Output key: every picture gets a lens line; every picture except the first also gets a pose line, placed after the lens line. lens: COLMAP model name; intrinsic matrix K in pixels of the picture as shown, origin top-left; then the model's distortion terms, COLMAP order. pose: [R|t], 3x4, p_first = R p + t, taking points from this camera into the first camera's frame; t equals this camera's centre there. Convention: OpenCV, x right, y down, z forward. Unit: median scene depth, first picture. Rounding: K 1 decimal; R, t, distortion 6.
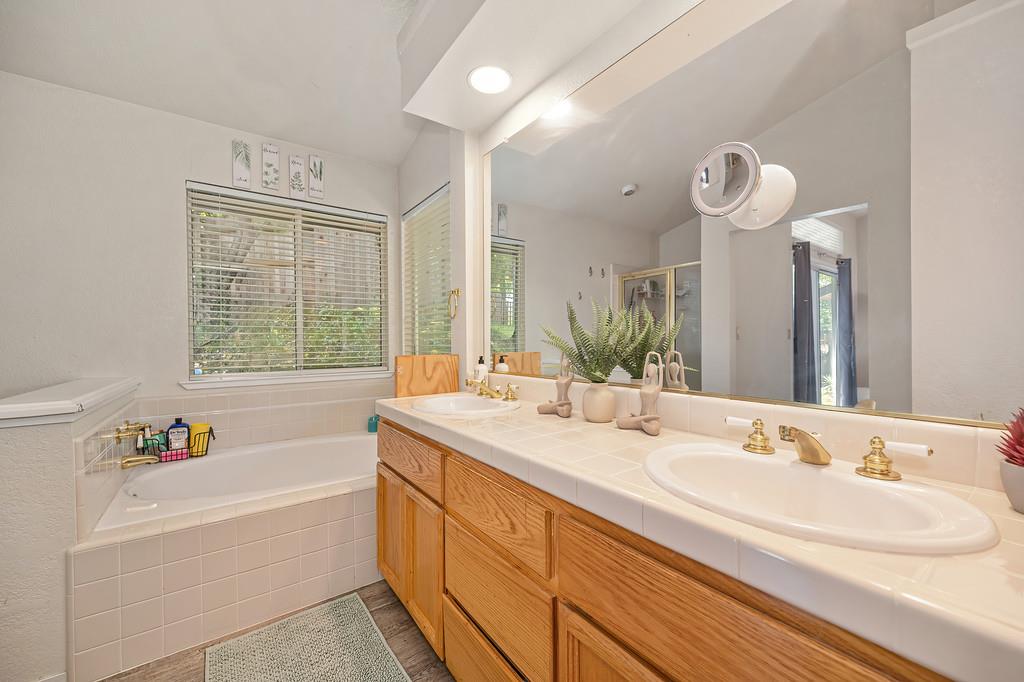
lens RADIAL K [[402.5, 0, 515.0], [0, 402.5, 342.5], [0, 0, 1]] dist [0.001356, -0.000111]
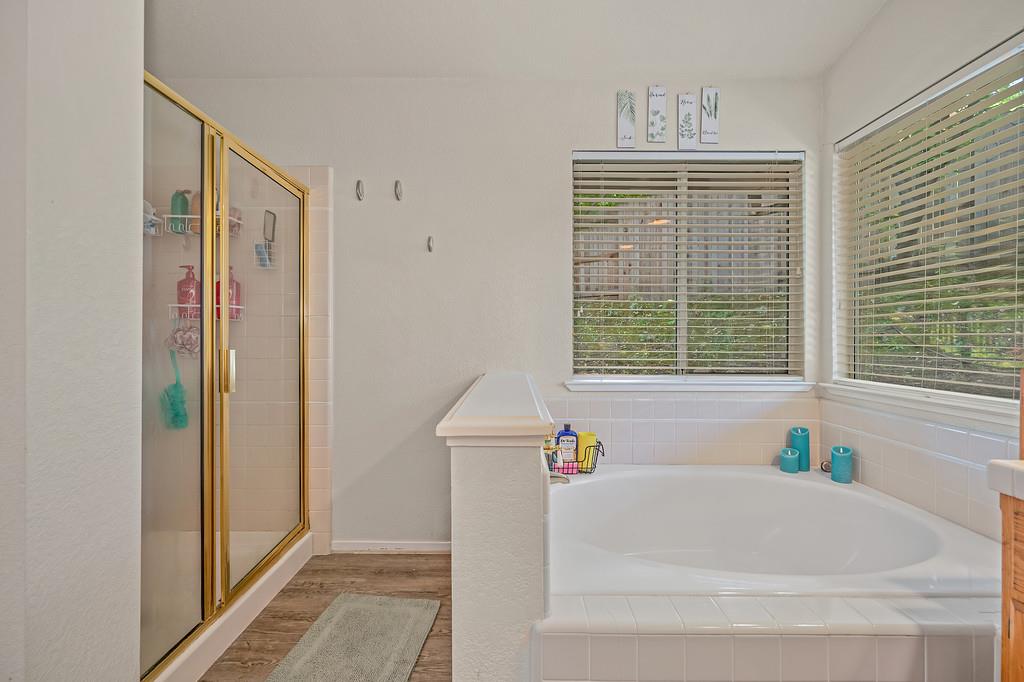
lens RADIAL K [[402.5, 0, 509.9], [0, 402.5, 337.9], [0, 0, 1]] dist [0.001356, -0.000111]
pose [[0.804727, 0.006942, -0.593605, -0.368294], [-0.010685, 0.999939, -0.002791, 0.005000], [0.593550, 0.008589, 0.804752, 0.200527]]
